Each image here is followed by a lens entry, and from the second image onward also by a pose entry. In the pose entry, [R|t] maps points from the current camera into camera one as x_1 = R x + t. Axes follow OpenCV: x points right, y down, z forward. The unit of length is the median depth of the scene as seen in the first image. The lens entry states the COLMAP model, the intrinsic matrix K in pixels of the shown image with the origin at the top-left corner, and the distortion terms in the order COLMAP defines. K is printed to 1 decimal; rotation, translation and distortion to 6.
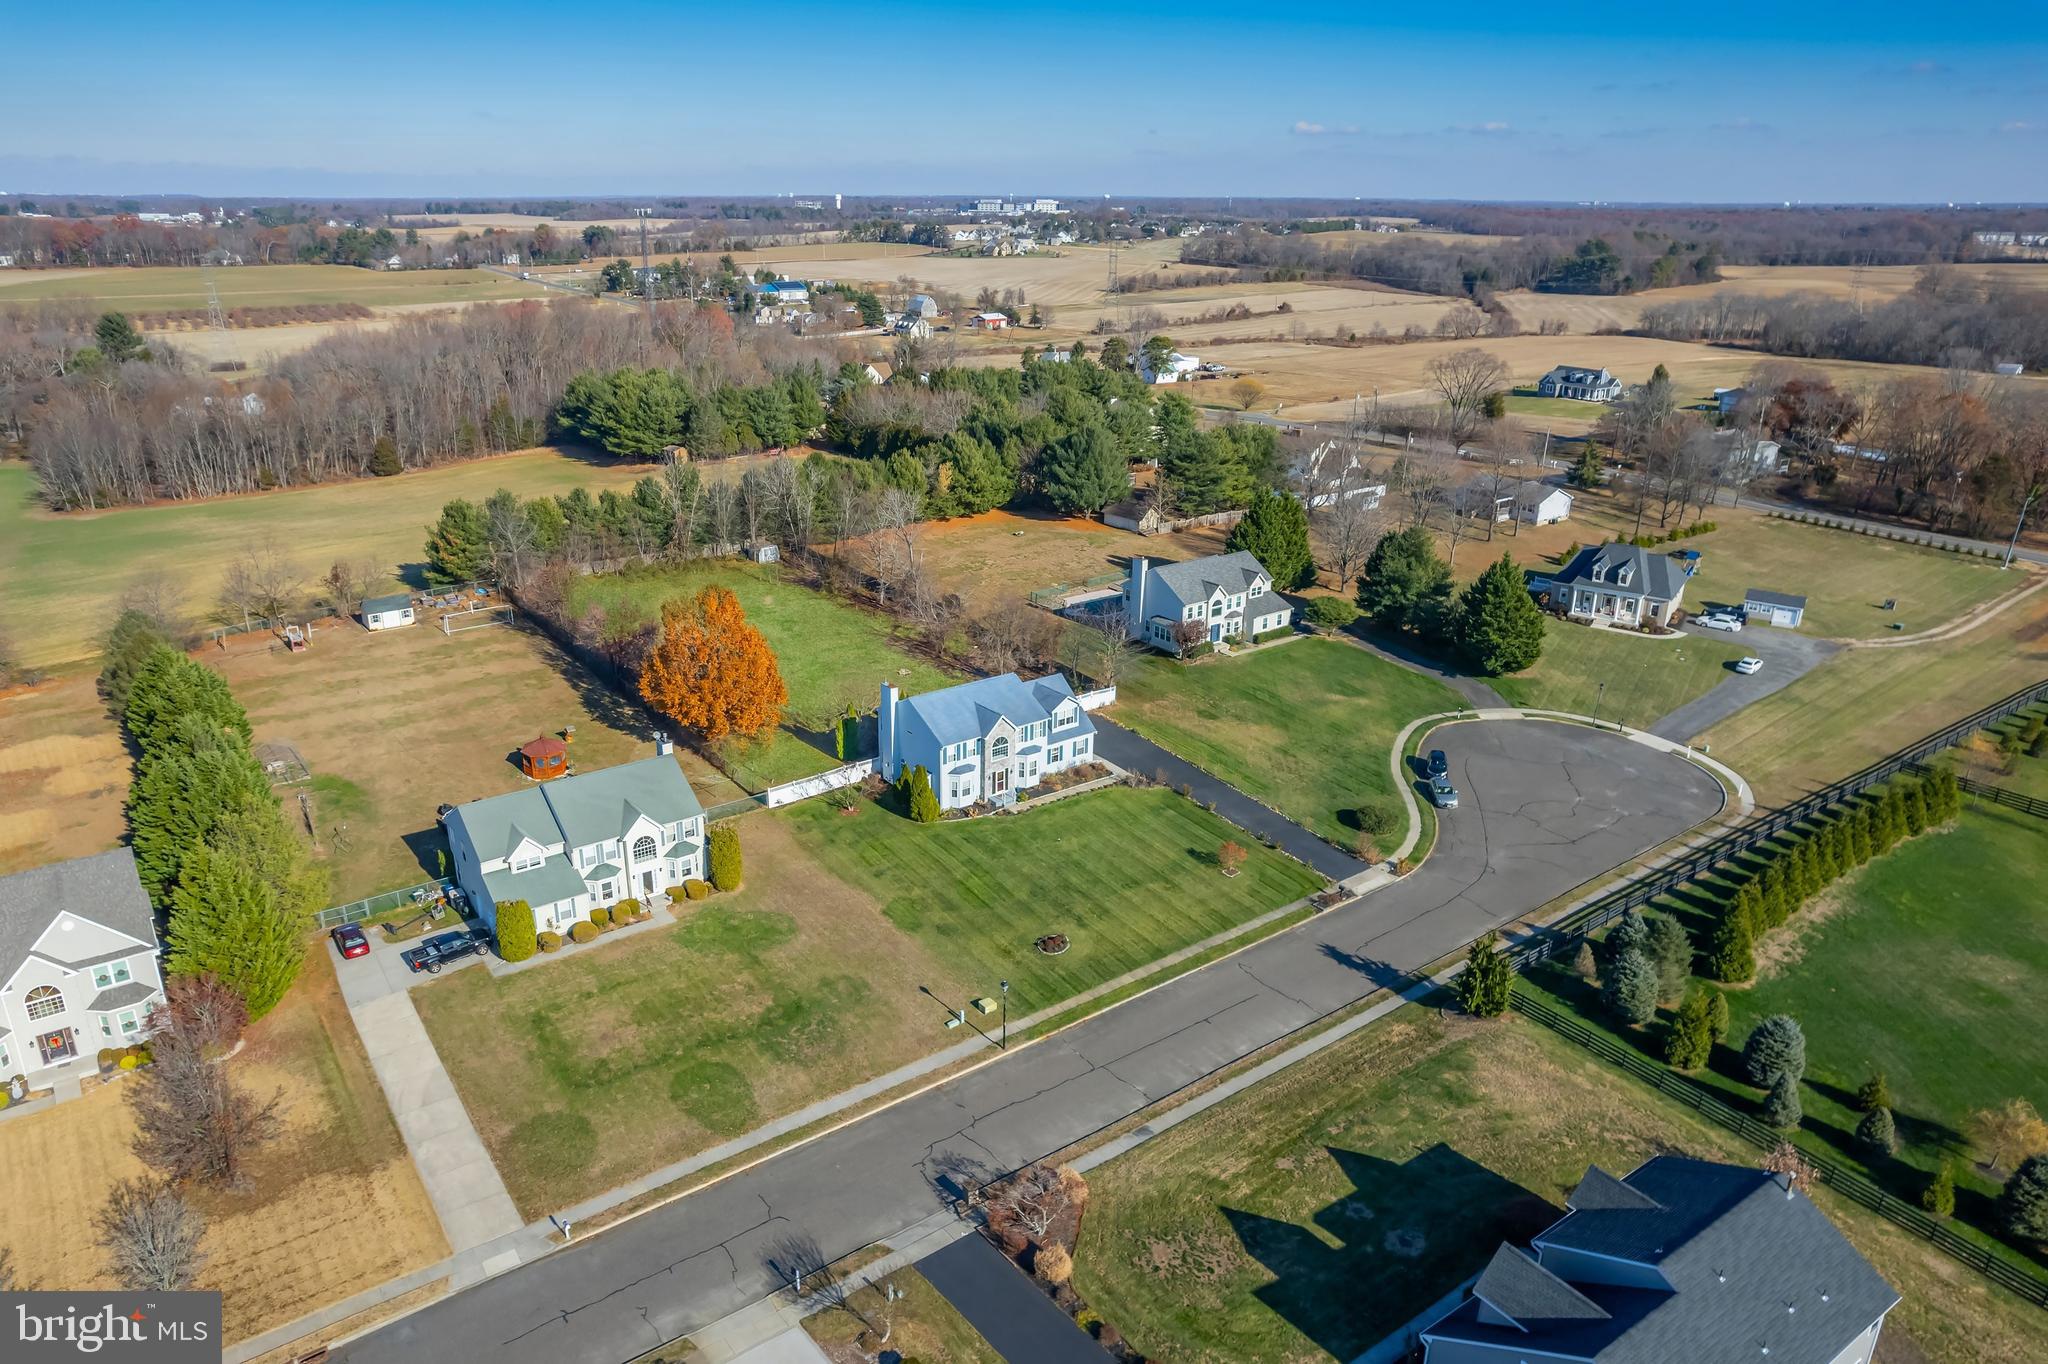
lens RADIAL K [[1420.8, 0, 1024.0], [0, 1420.8, 682.0], [0, 0, 1]] dist [-0.064243, 0.067888]
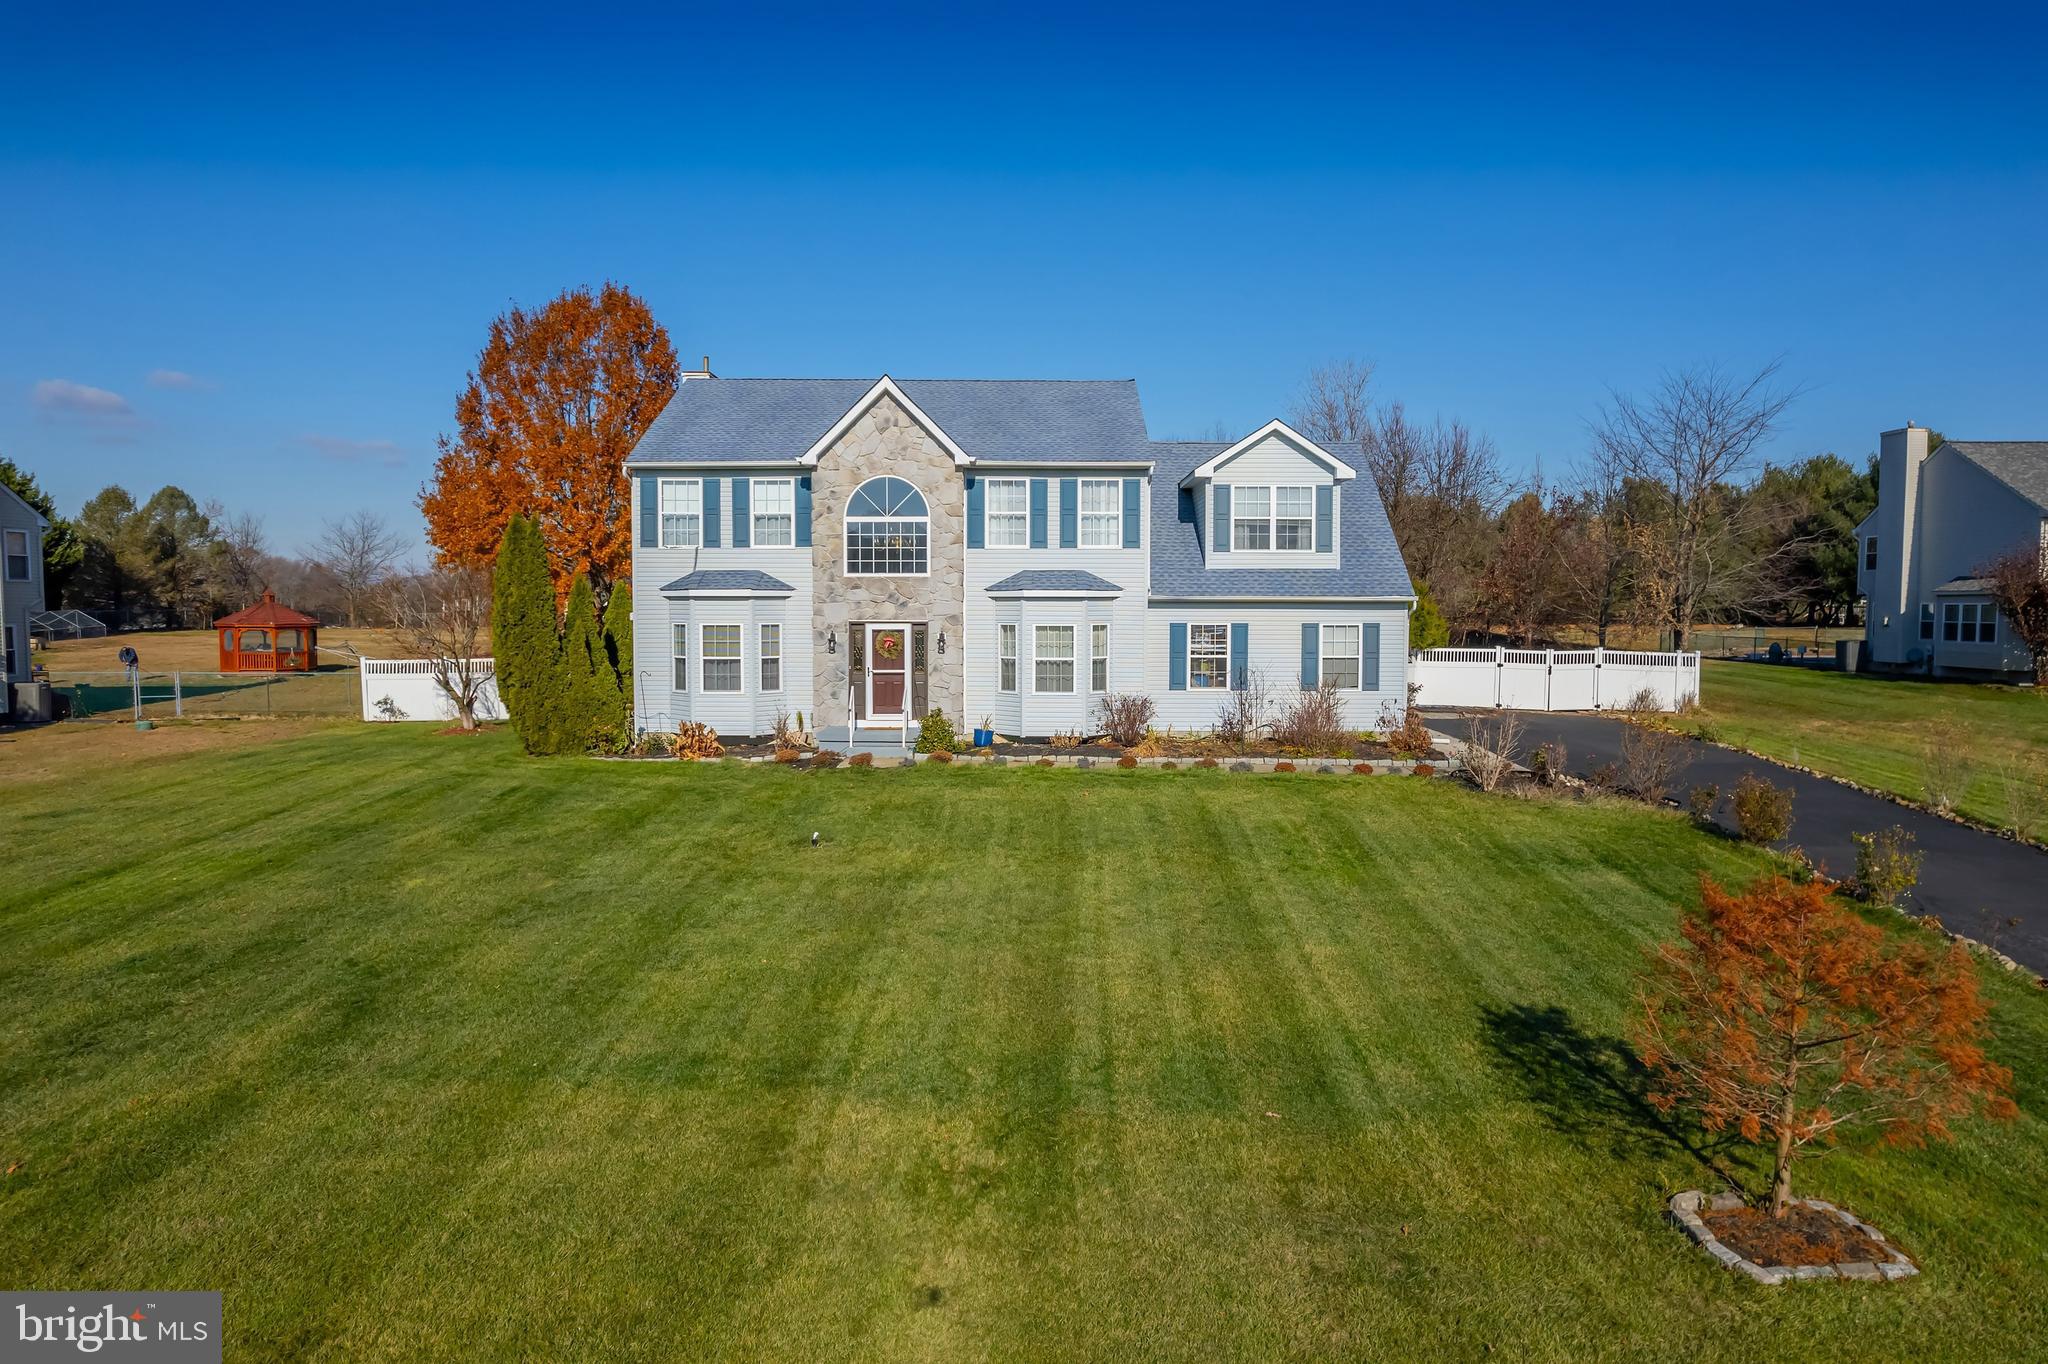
lens RADIAL K [[1357.6, 0, 1024.0], [0, 1357.6, 682.0], [0, 0, 1]] dist [-0.039344, 0.000254]
pose [[0.790577, 0.021602, -0.611982, 0.140069], [-0.199882, 0.953743, -0.224548, 0.113852], [0.578822, 0.299846, 0.758325, 0.788341]]
